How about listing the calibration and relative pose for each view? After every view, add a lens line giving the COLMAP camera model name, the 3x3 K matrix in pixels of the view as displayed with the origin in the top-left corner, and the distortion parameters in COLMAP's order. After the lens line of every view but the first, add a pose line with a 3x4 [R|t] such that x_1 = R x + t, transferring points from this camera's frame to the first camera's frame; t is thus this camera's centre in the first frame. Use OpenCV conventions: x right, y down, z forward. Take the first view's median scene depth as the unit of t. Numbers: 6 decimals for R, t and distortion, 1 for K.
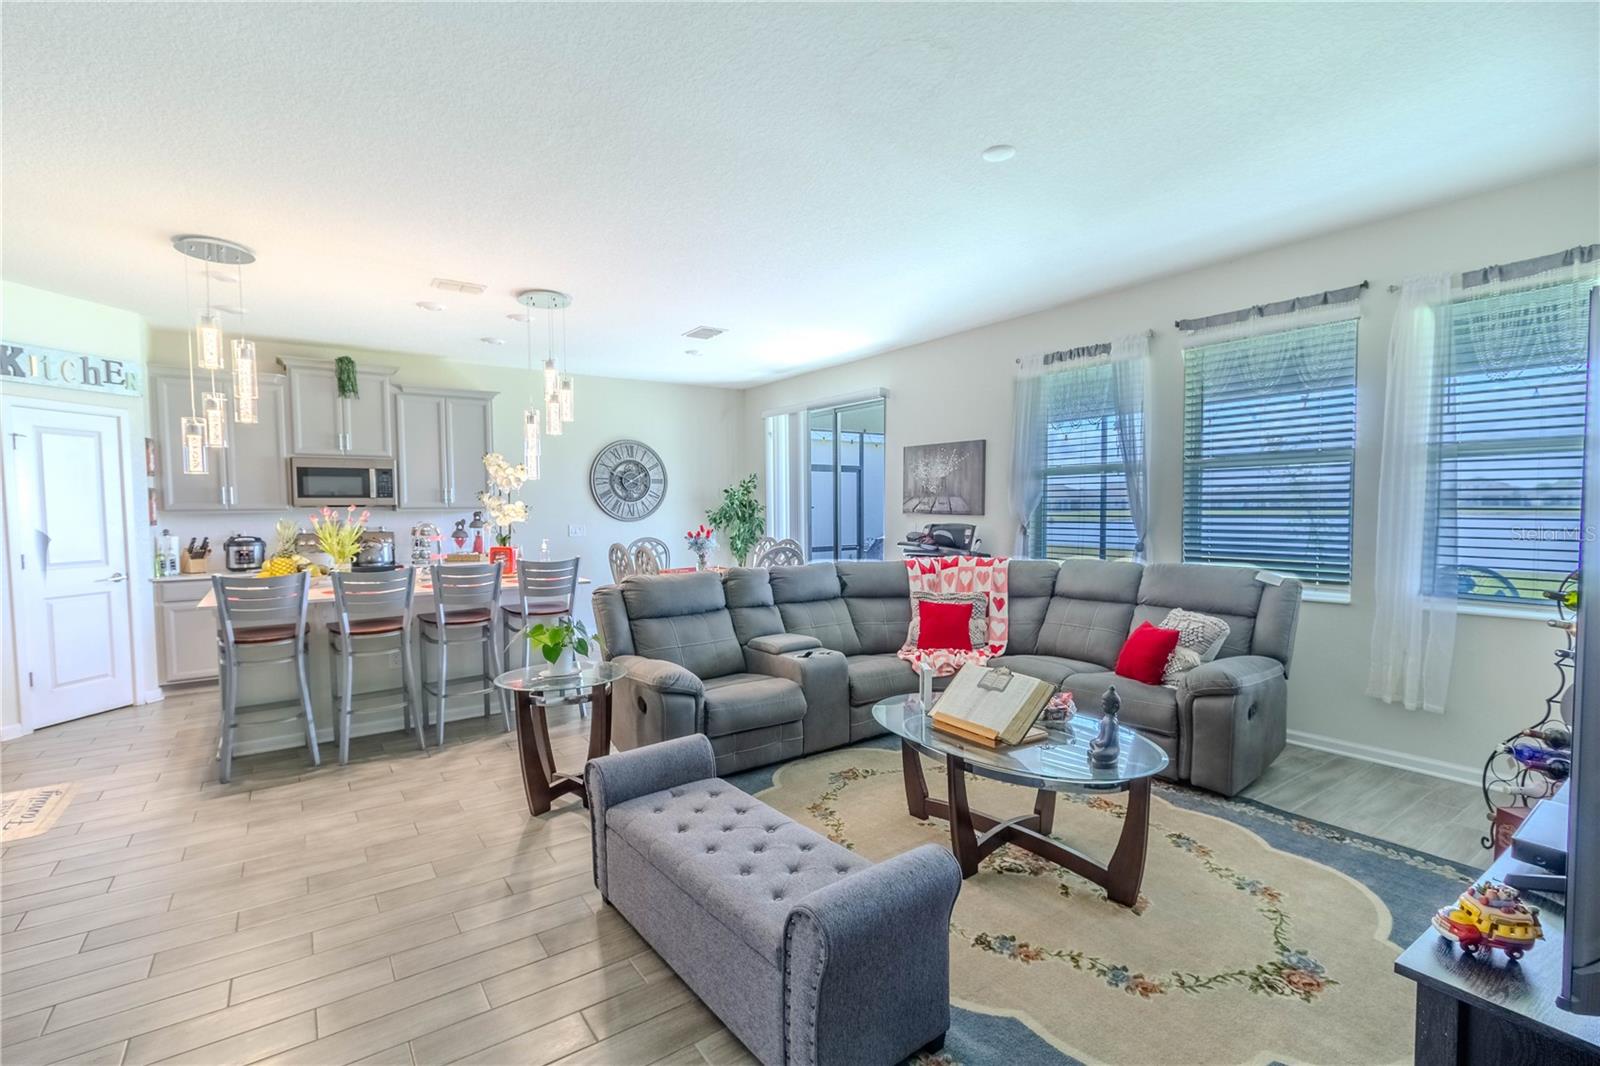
lens RADIAL K [[739.1, 0, 786.4], [0, 739.1, 556.7], [0, 0, 1]] dist [0.007439, -0.000835]
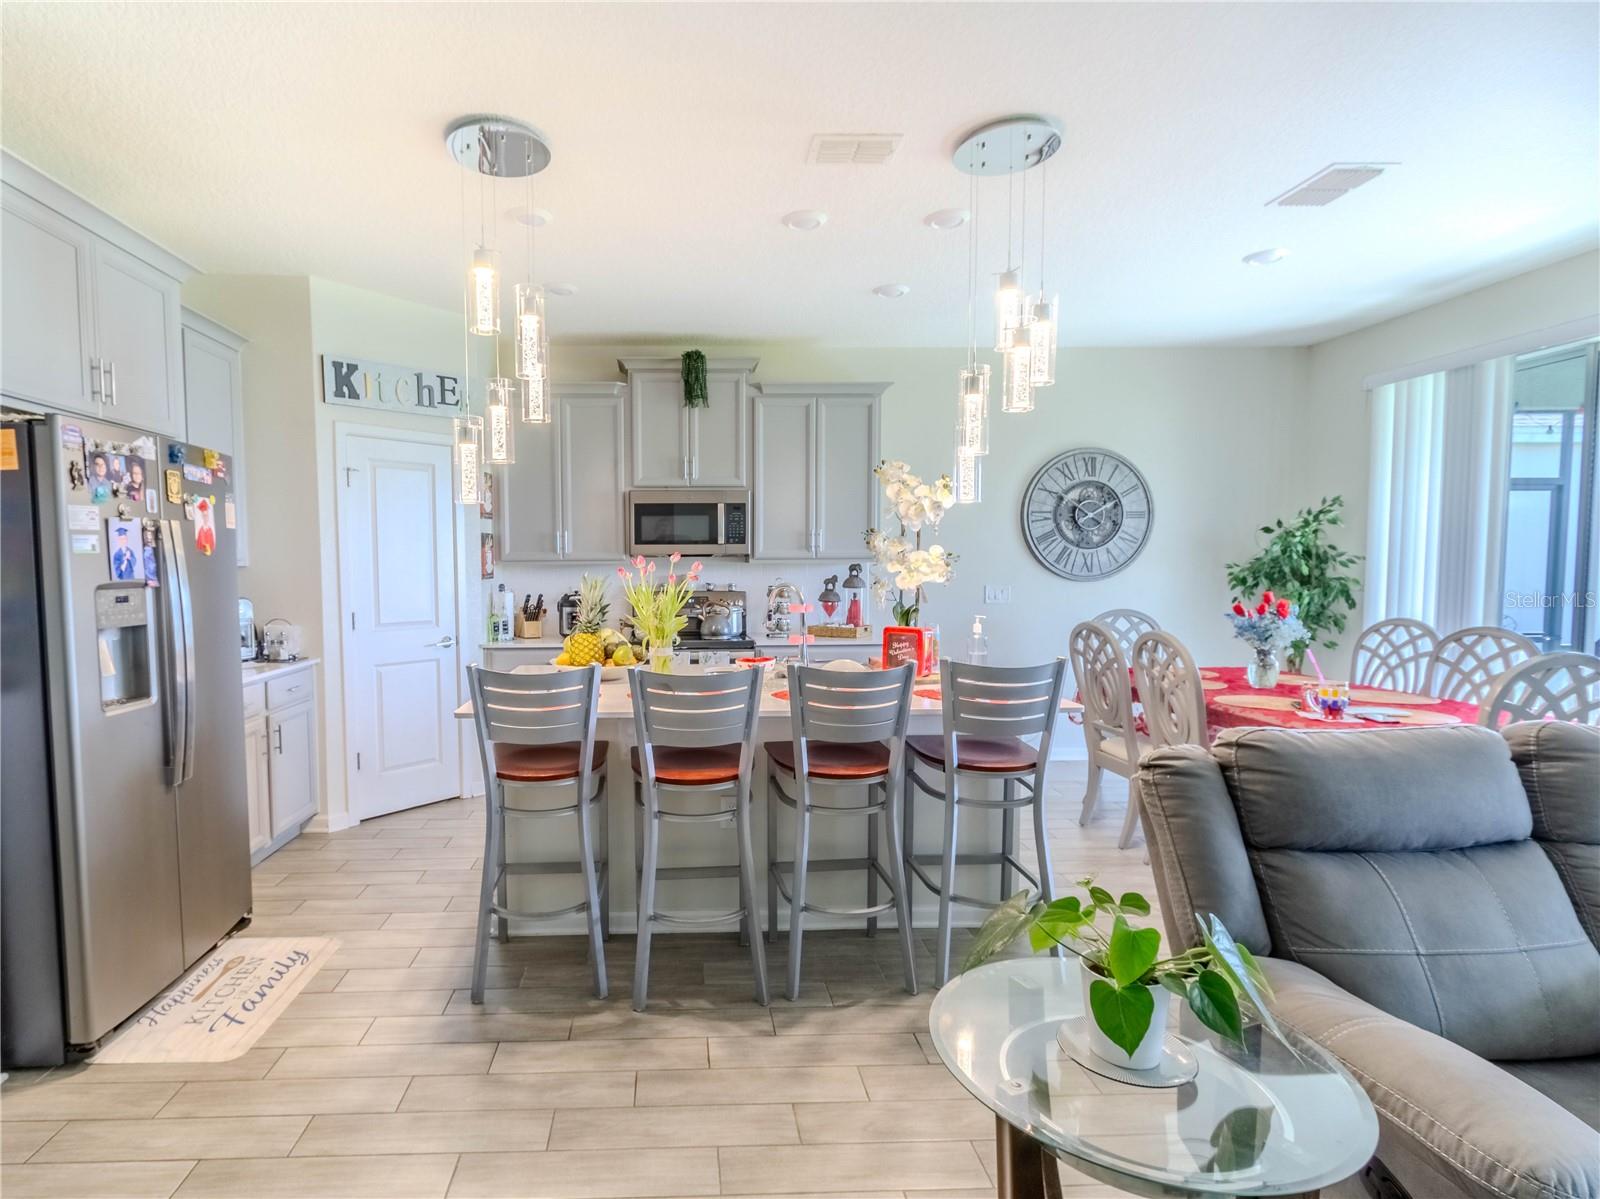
lens RADIAL K [[716.6, 0, 798.5], [0, 716.6, 603.7], [0, 0, 1]] dist [0.000674, -0.000203]
pose [[0.904401, 0.028657, -0.425721, -0.220018], [-0.031795, 0.999494, -0.000264, -0.027401], [0.425498, 0.013774, 0.904854, 0.461967]]
